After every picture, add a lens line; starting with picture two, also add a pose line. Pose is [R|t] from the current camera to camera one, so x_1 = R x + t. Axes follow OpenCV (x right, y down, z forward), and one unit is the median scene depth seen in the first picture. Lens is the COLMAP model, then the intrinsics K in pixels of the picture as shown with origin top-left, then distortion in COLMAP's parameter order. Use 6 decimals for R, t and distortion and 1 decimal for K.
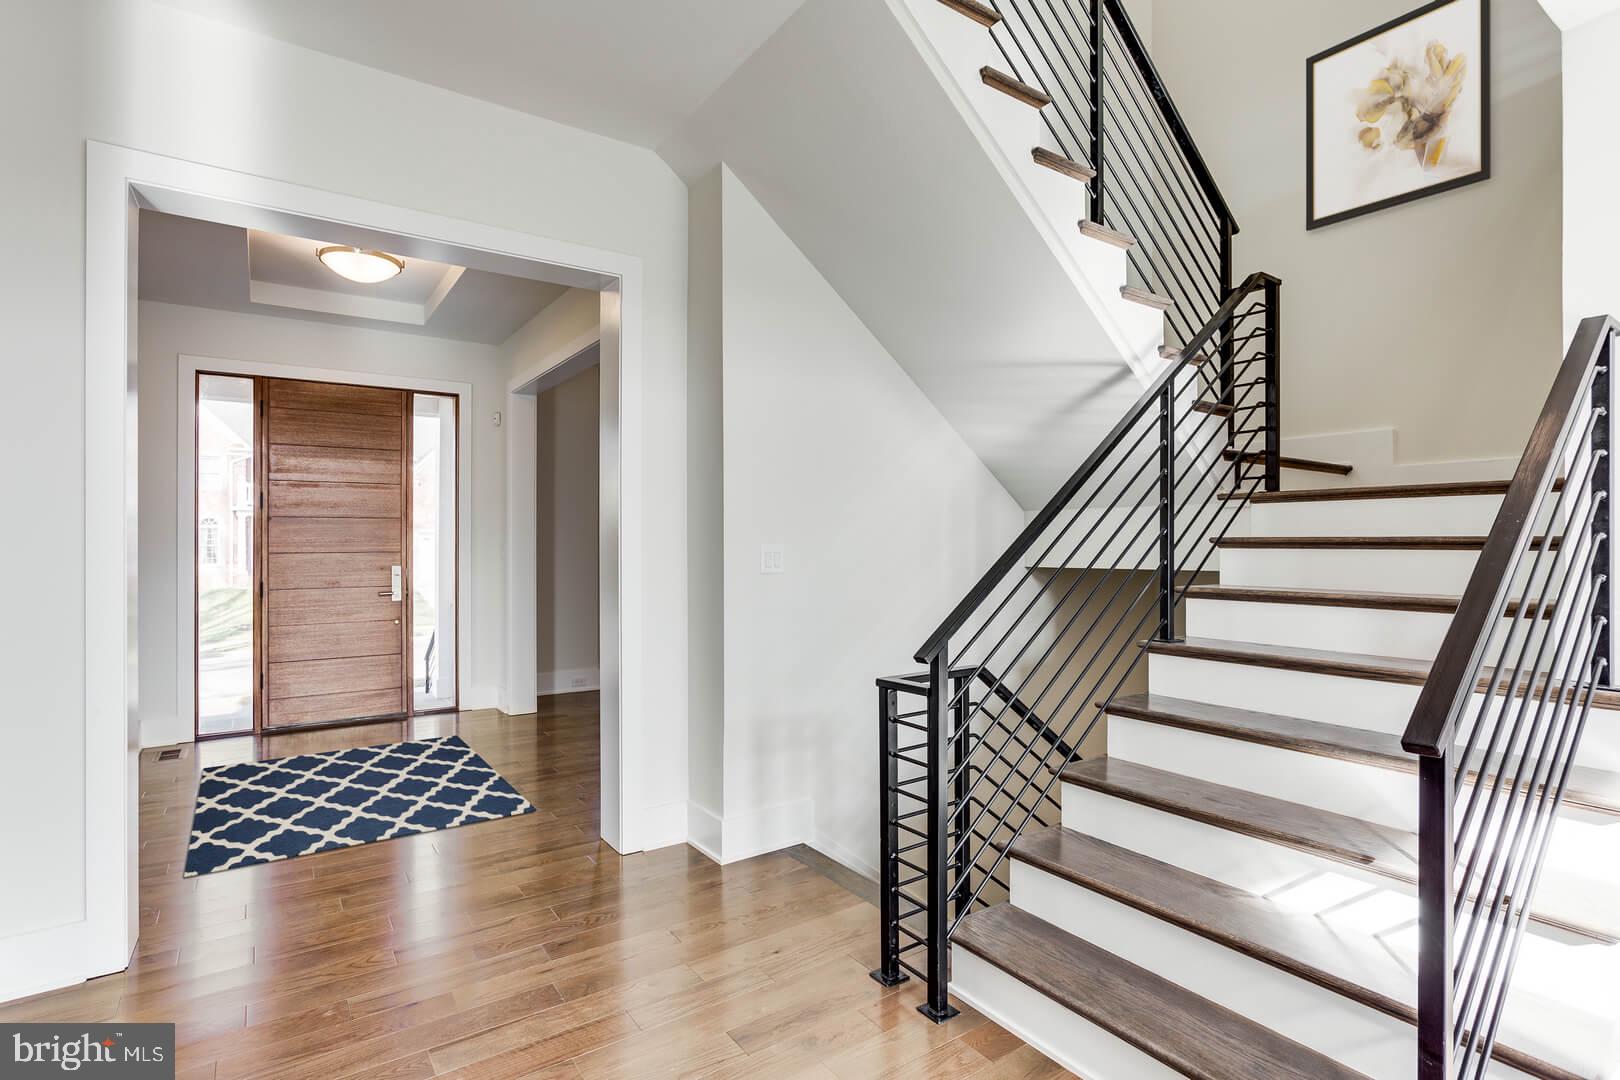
lens RADIAL K [[792.0, 0, 802.4], [0, 792.0, 537.3], [0, 0, 1]] dist [-0.006612, 0.001863]
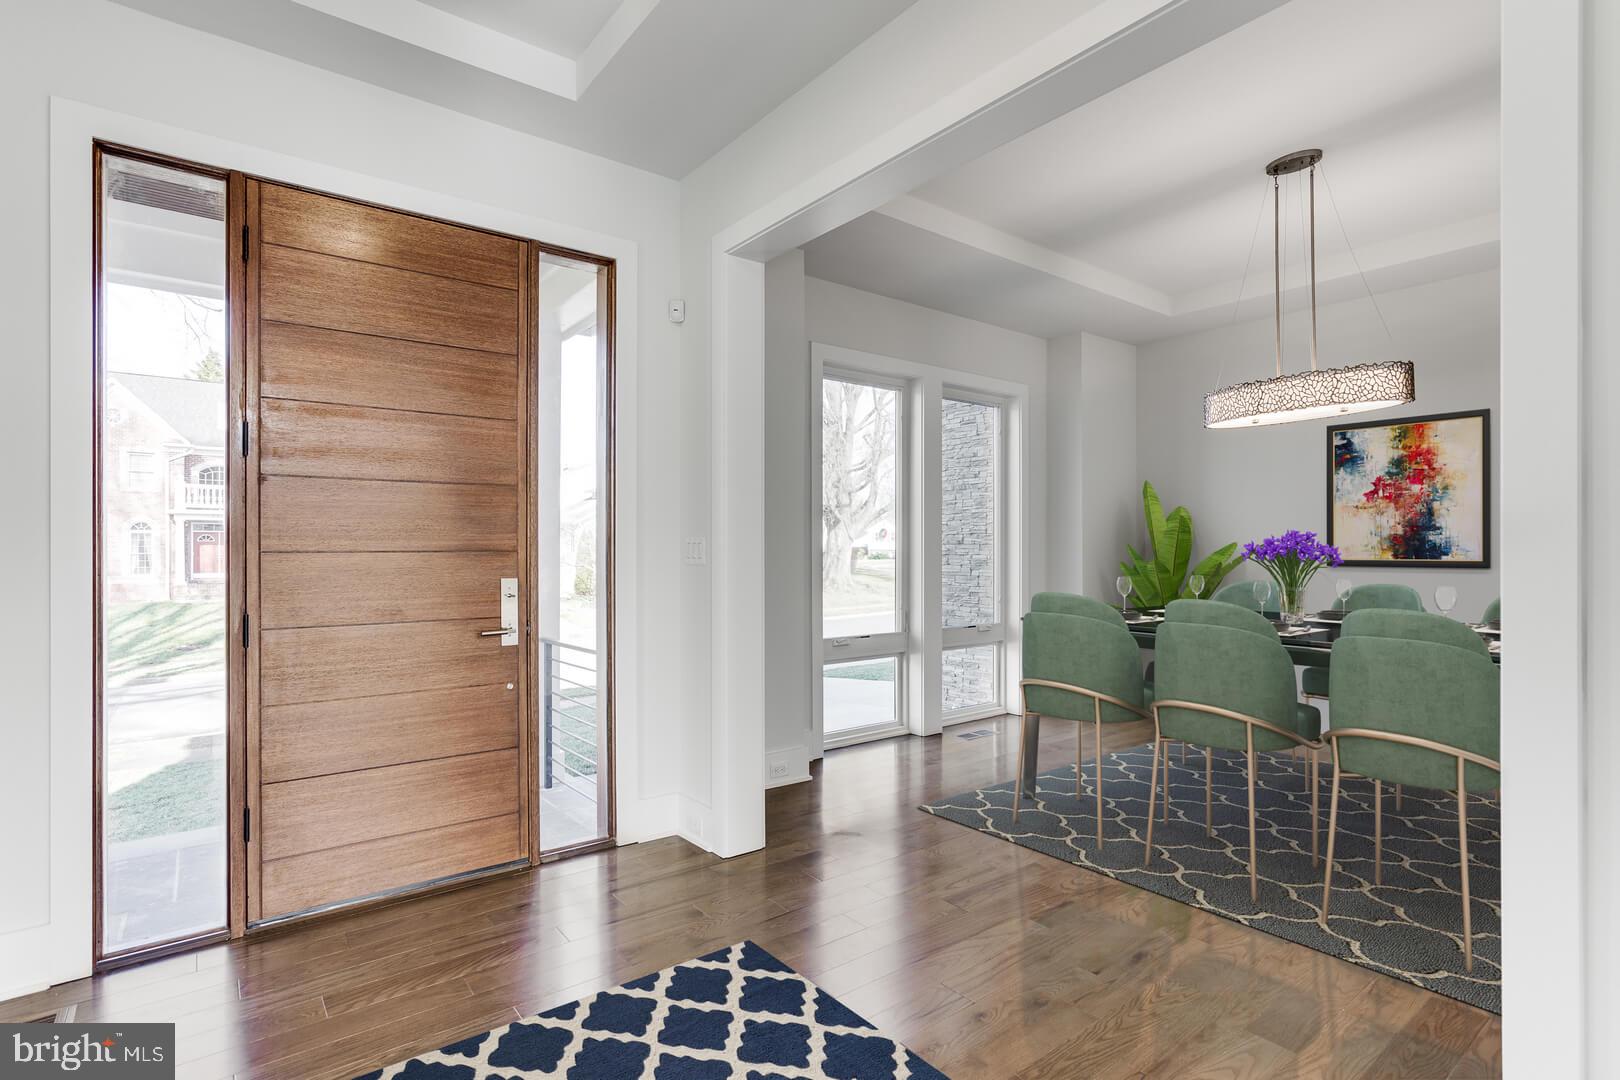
lens RADIAL K [[792.0, 0, 811.9], [0, 792.0, 549.9], [0, 0, 1]] dist [-0.006612, 0.001863]
pose [[0.998242, 0.000895, 0.059257, -0.368296], [-0.001103, 0.999993, 0.003466, 0.016593], [-0.059253, -0.003526, 0.998237, 0.500711]]
